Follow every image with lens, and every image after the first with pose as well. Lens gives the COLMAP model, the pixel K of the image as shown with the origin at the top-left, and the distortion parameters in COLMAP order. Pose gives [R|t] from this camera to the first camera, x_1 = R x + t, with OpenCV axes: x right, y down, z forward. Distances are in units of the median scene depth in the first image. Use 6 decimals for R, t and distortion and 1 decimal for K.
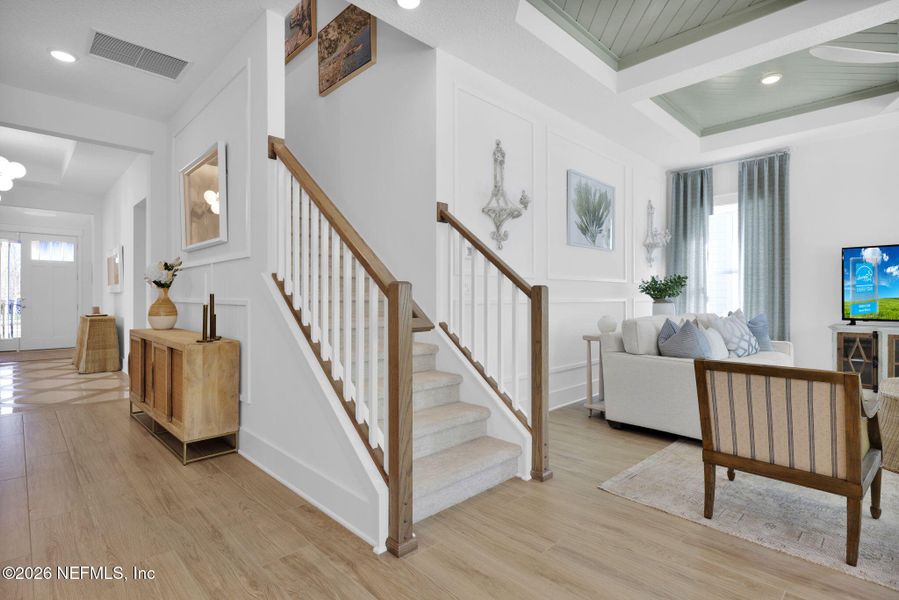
lens RADIAL K [[443.9, 0, 450.2], [0, 443.9, 297.6], [0, 0, 1]] dist [0.000619, 0.000280]
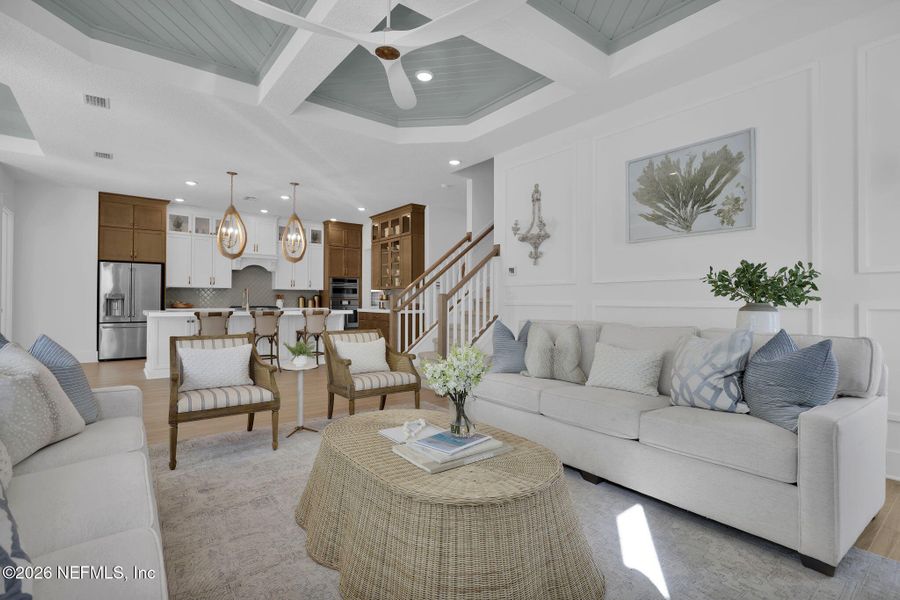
lens RADIAL K [[430.6, 0, 450.0], [0, 430.6, 300.0], [0, 0, 1]] dist [0.001349, 0.000195]
pose [[-0.111837, -0.007871, -0.993695, 1.408304], [-0.010080, 0.999926, -0.006786, 0.008803], [0.993675, 0.009258, -0.111908, 0.872154]]
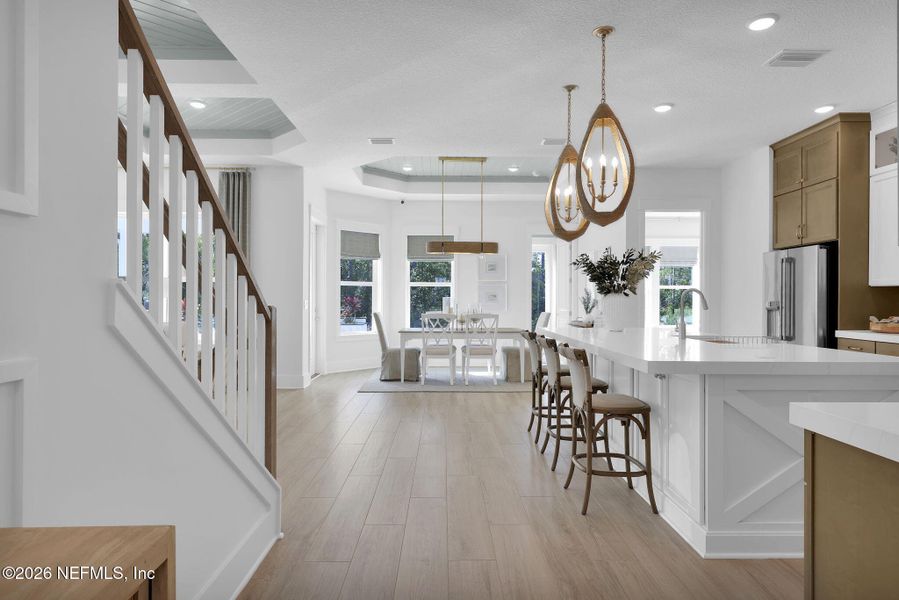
lens RADIAL K [[519.1, 0, 446.9], [0, 519.1, 295.2], [0, 0, 1]] dist [0.000191, -0.000091]
pose [[-0.720988, -0.001782, 0.692945, -0.748863], [-0.002905, 0.999996, -0.000451, -0.033467], [-0.692941, -0.002338, -0.720990, 0.836967]]
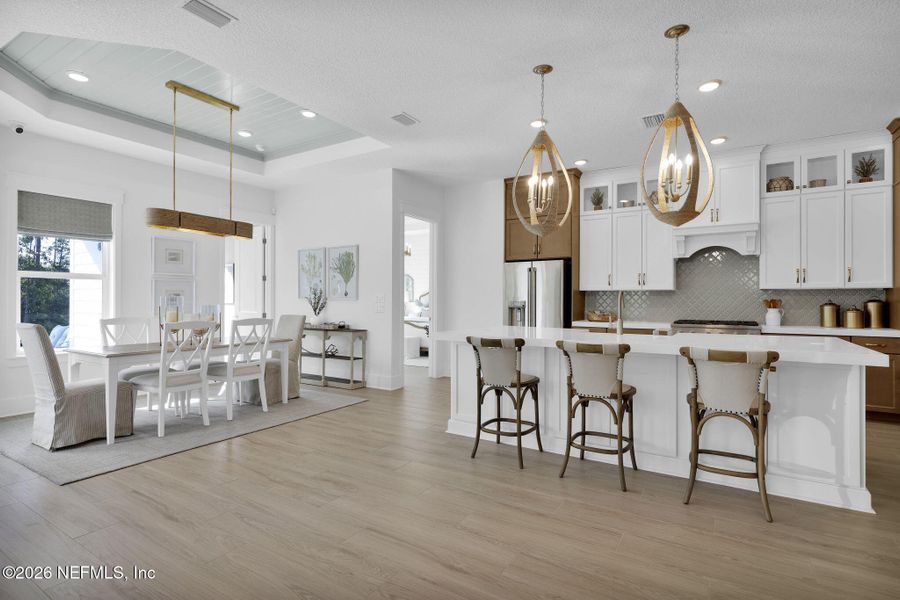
lens RADIAL K [[444.4, 0, 450.7], [0, 444.4, 297.6], [0, 0, 1]] dist [0.000619, 0.000280]
pose [[-0.974086, -0.008297, -0.226025, 0.215153], [-0.007743, 0.999964, -0.003335, -0.024285], [0.226045, -0.001499, -0.974116, 0.660211]]
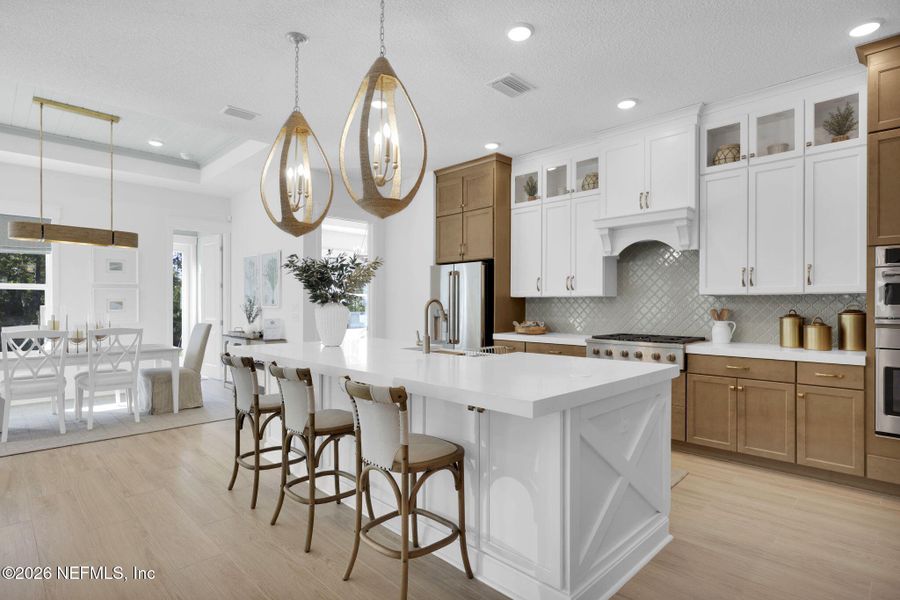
lens RADIAL K [[466.6, 0, 449.0], [0, 466.6, 305.4], [0, 0, 1]] dist [-0.001232, 0.000716]
pose [[-0.999983, -0.005651, -0.001438, -0.418561], [-0.005660, 0.999965, 0.006099, -0.041387], [0.001404, 0.006107, -0.999980, 0.629669]]
